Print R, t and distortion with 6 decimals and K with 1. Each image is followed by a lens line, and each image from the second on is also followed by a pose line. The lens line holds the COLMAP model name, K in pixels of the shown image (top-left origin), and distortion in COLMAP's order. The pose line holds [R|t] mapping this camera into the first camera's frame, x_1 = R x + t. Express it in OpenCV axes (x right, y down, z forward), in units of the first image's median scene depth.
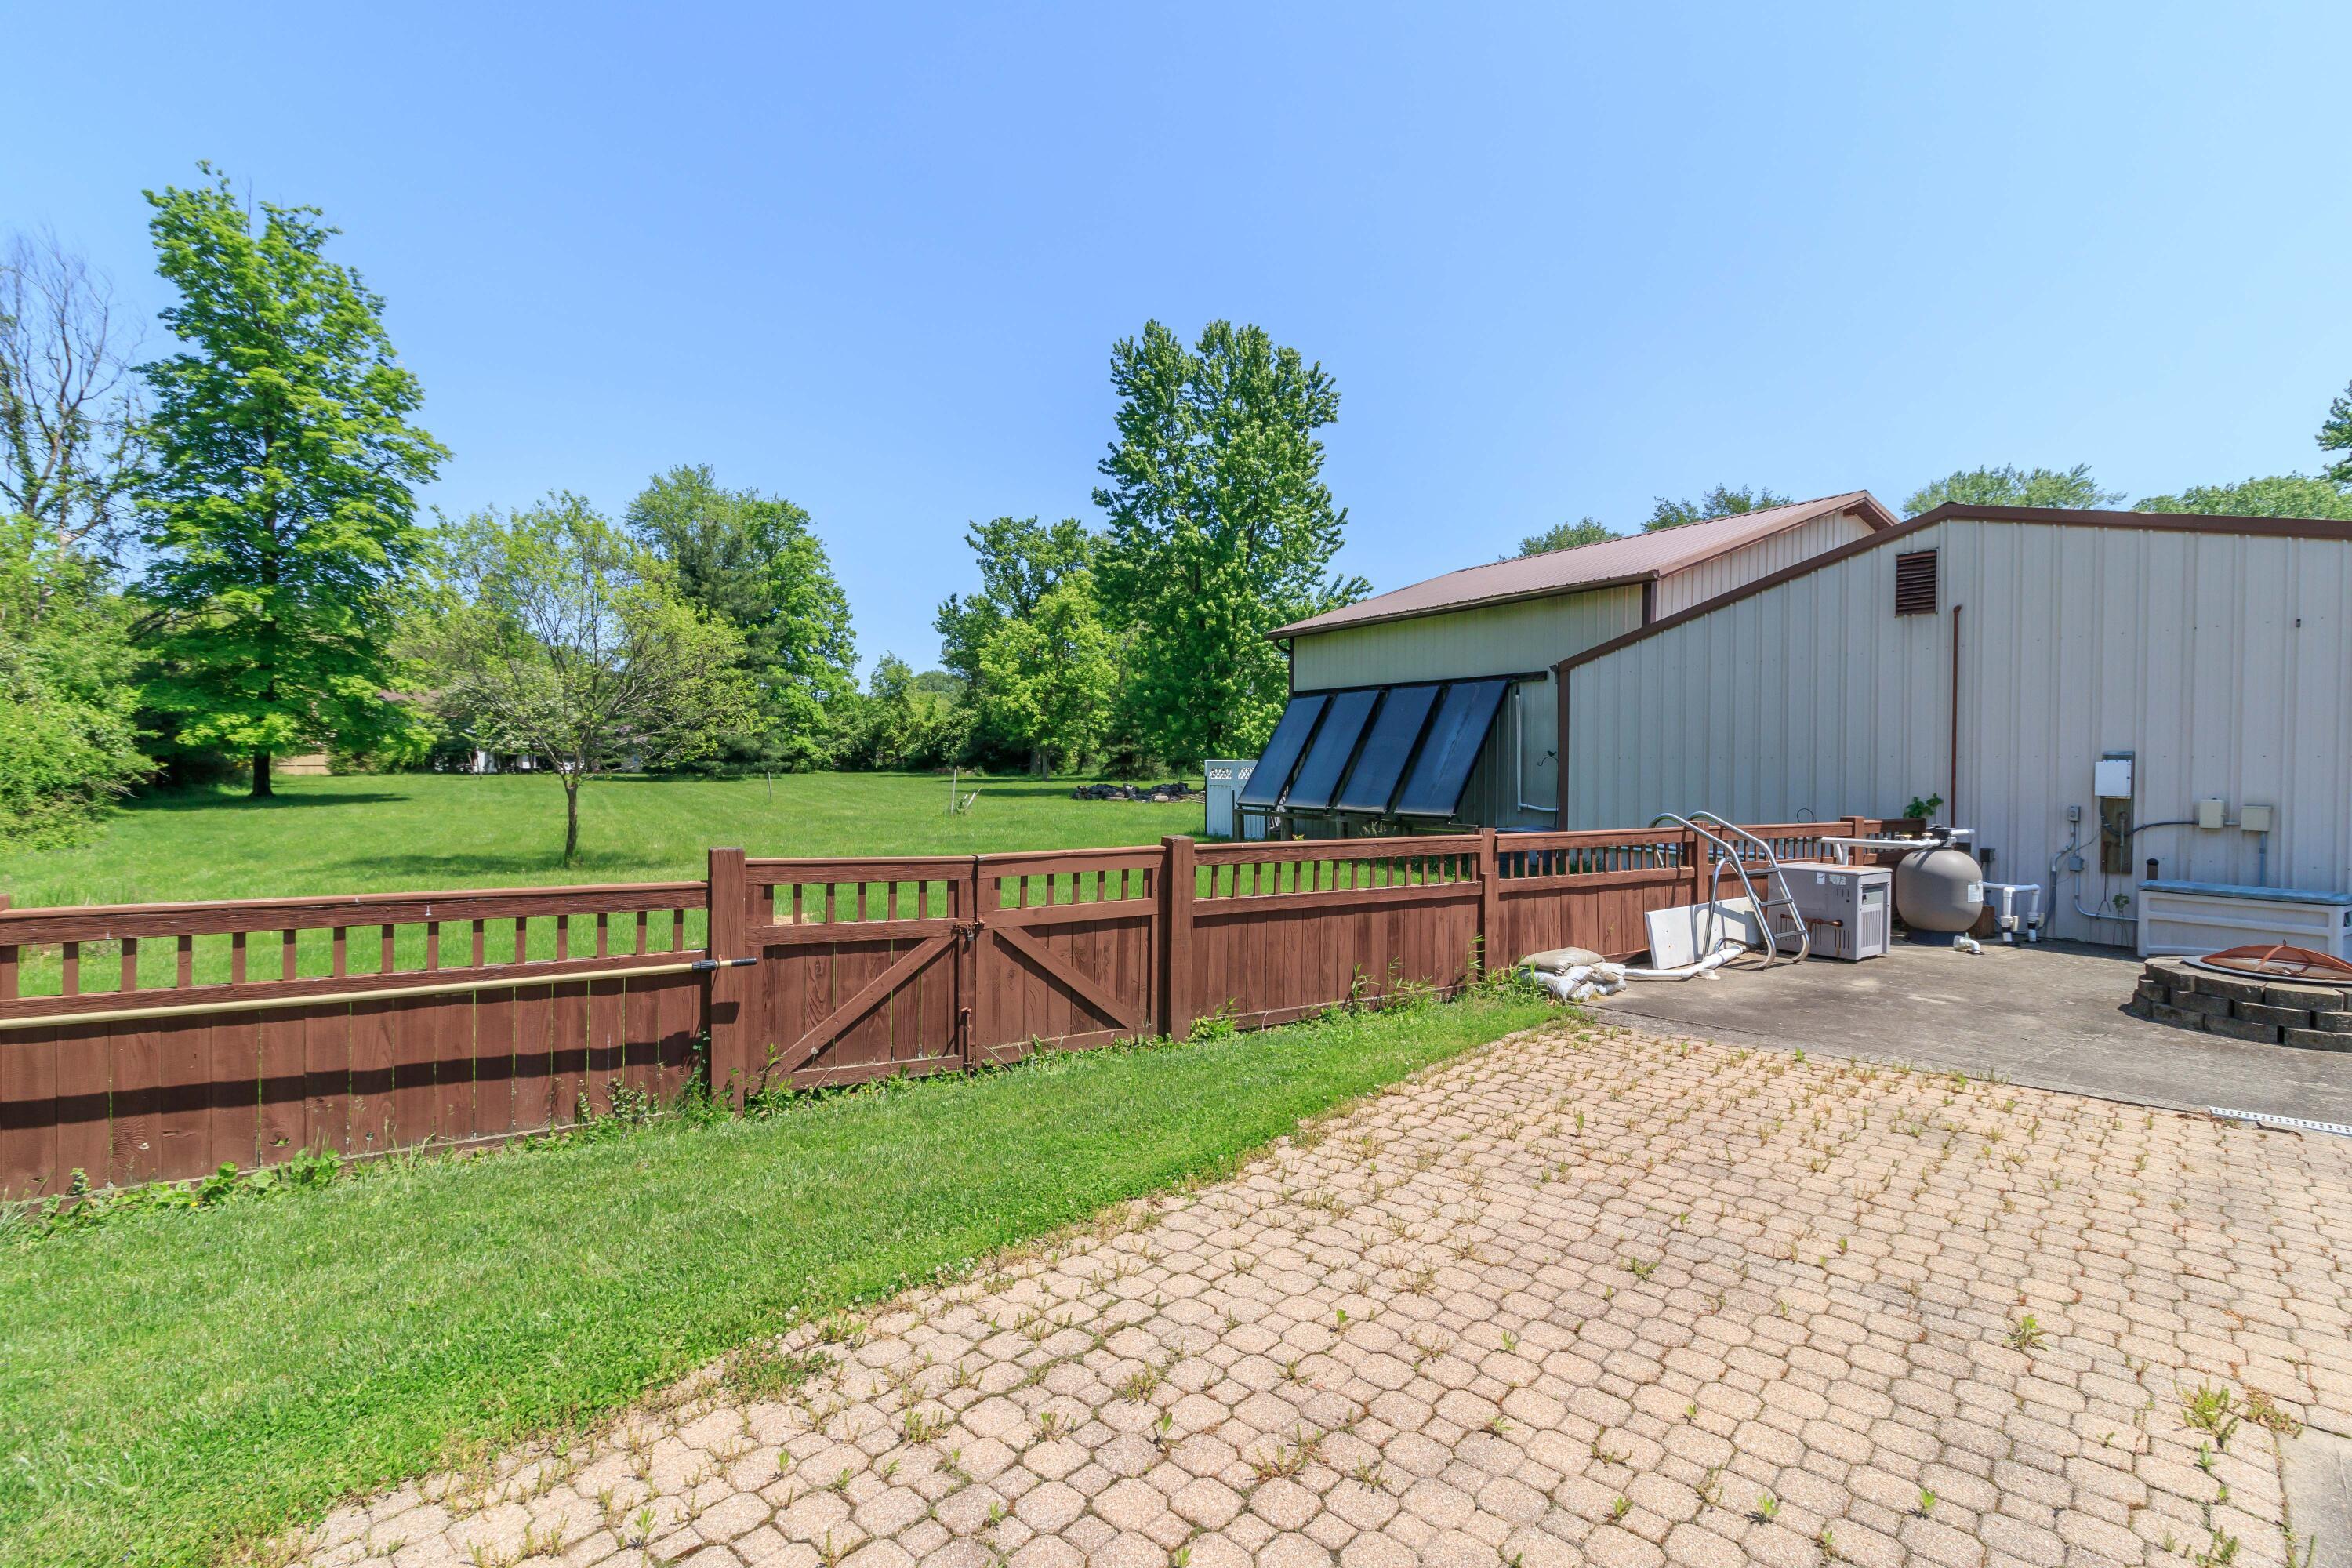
lens RADIAL K [[1092.1, 0, 1188.8], [0, 1092.1, 781.5], [0, 0, 1]] dist [0.013038, -0.001743]
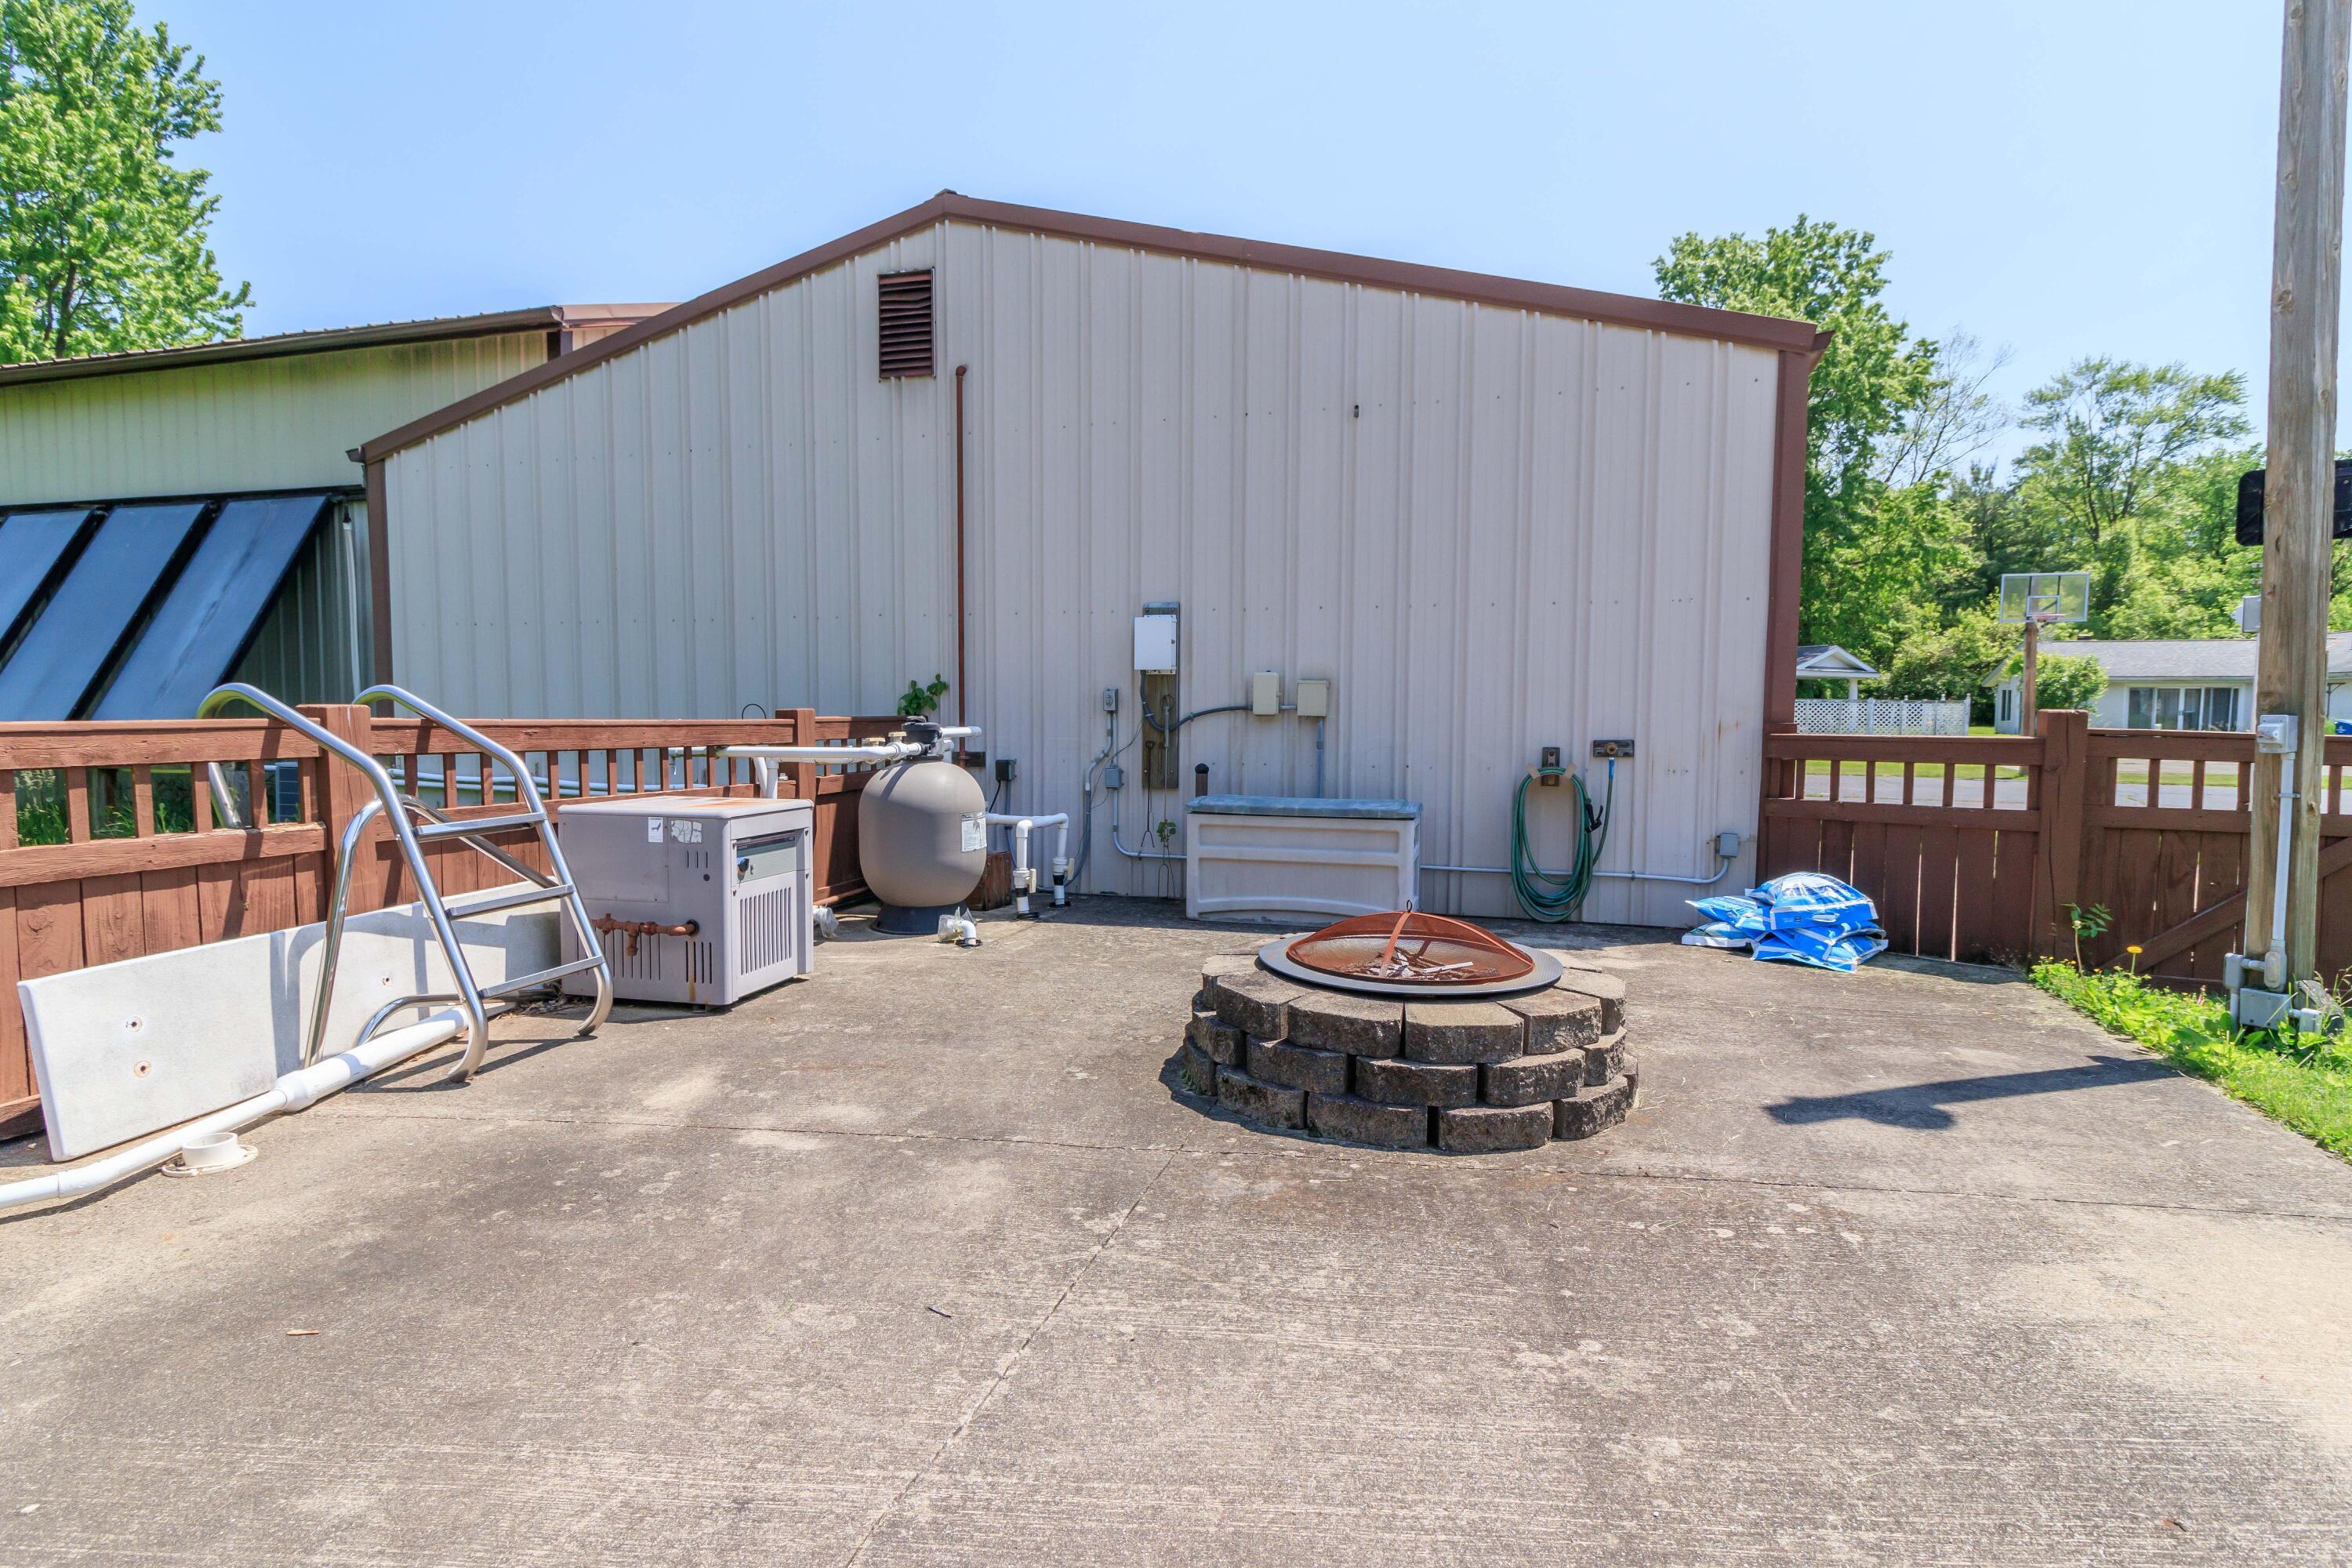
lens RADIAL K [[1203.6, 0, 1178.5], [0, 1203.6, 778.6], [0, 0, 1]] dist [0.004076, 0.000636]
pose [[0.758257, -0.040831, 0.650676, 0.387328], [0.009296, 0.998613, 0.051833, 0.040542], [-0.651889, -0.033254, 0.757585, 0.454069]]
